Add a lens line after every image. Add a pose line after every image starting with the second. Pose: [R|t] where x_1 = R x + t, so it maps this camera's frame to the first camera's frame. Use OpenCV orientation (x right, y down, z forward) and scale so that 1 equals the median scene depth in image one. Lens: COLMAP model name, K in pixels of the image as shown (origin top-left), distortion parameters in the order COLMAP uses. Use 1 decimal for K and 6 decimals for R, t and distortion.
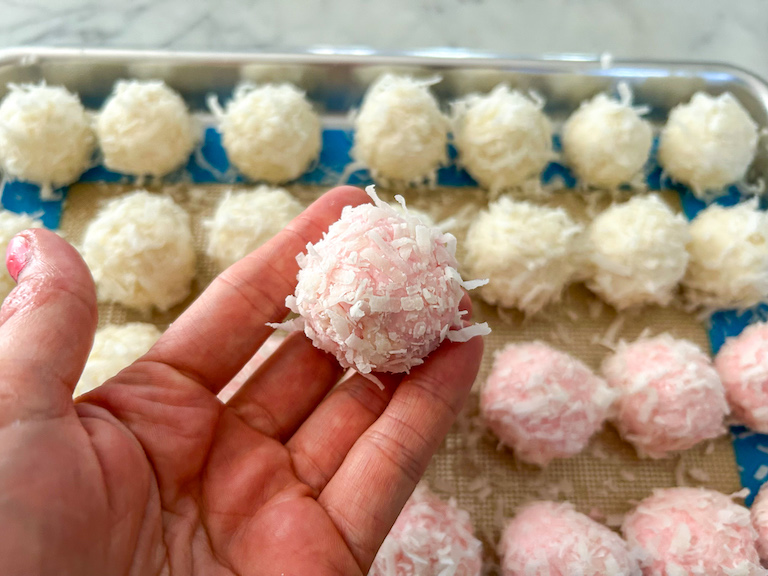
lens RADIAL K [[622.6, 0, 384.0], [0, 622.6, 288.0], [0, 0, 1]] dist [-0.046173, 0.001000]
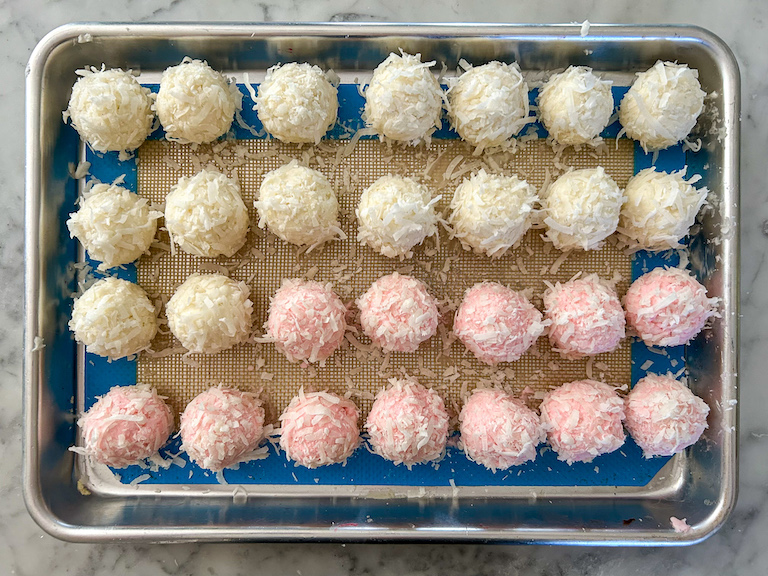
lens RADIAL K [[622.6, 0, 384.0], [0, 622.6, 288.0], [0, 0, 1]] dist [-0.046173, 0.001000]
pose [[0.999592, 0.008317, -0.027315, 0.028625], [0.003747, 0.910150, 0.414262, -0.468056], [0.028306, -0.414195, 0.909748, -0.278283]]
